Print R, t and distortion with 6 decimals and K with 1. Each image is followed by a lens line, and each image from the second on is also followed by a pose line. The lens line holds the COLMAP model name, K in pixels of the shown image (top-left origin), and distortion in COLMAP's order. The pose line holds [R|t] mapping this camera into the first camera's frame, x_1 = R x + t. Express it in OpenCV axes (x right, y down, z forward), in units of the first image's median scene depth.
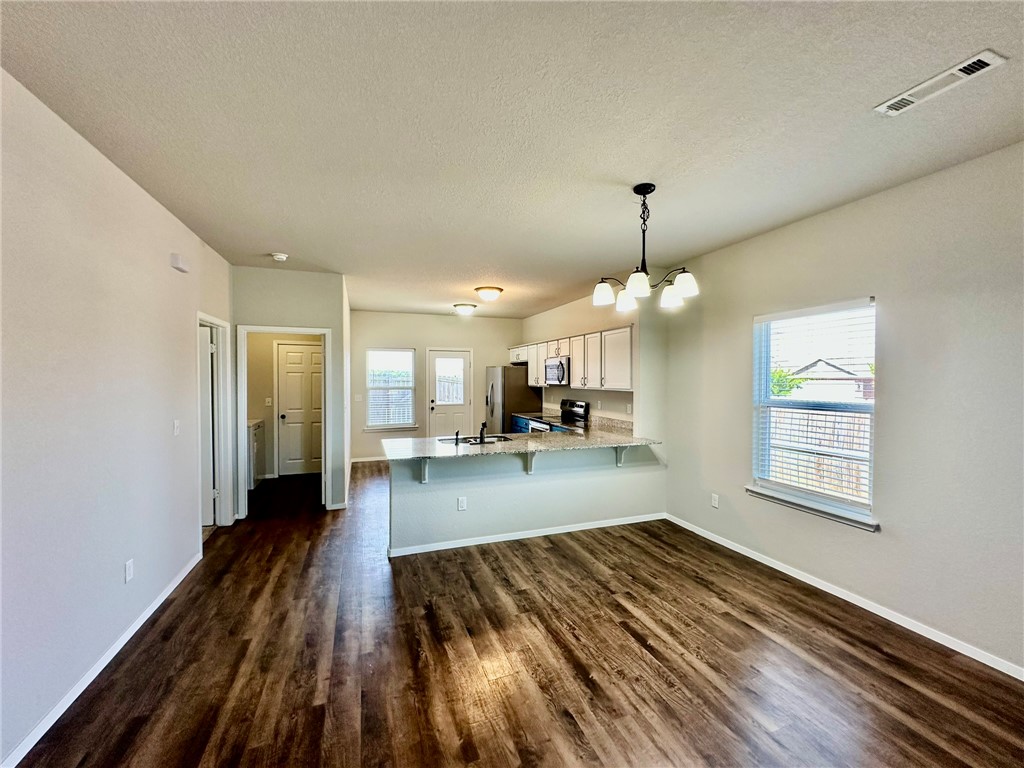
lens RADIAL K [[407.7, 0, 514.2], [0, 407.7, 383.6], [0, 0, 1]] dist [-0.001292, 0.000015]
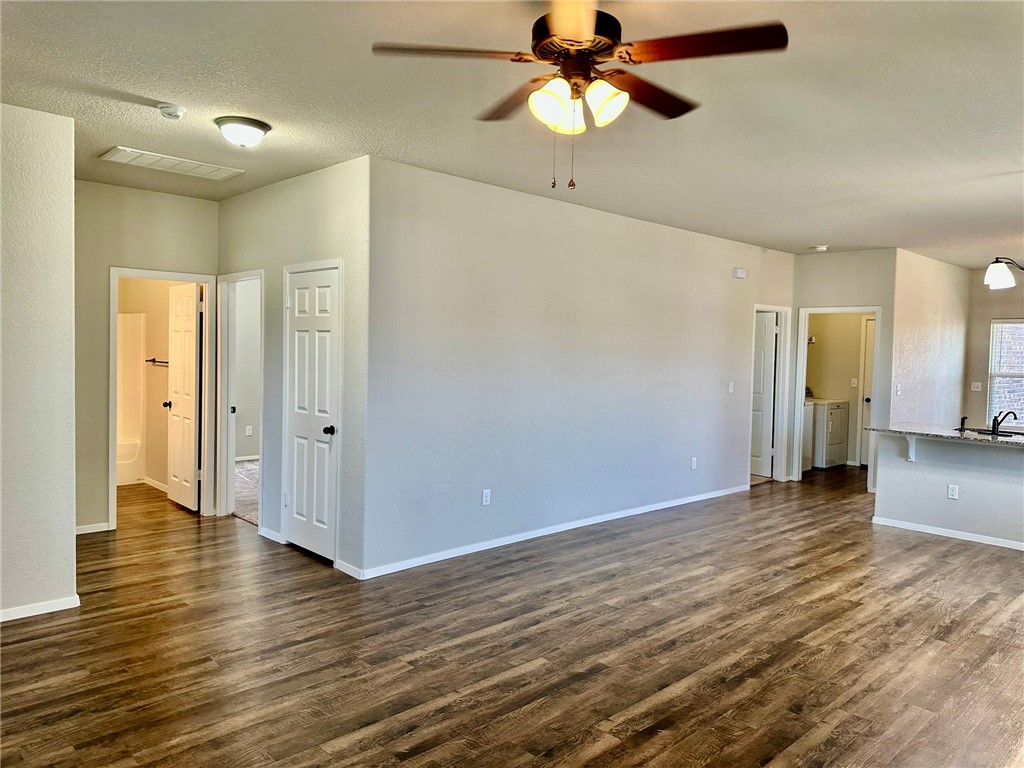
lens RADIAL K [[714.5, 0, 512.0], [0, 714.5, 384.0], [0, 0, 1]] dist [0.000135, -0.004700]
pose [[0.390942, 0.053786, -0.918843, 0.969867], [-0.037358, 0.998396, 0.042547, 0.013167], [0.919657, 0.017693, 0.392324, -0.584573]]
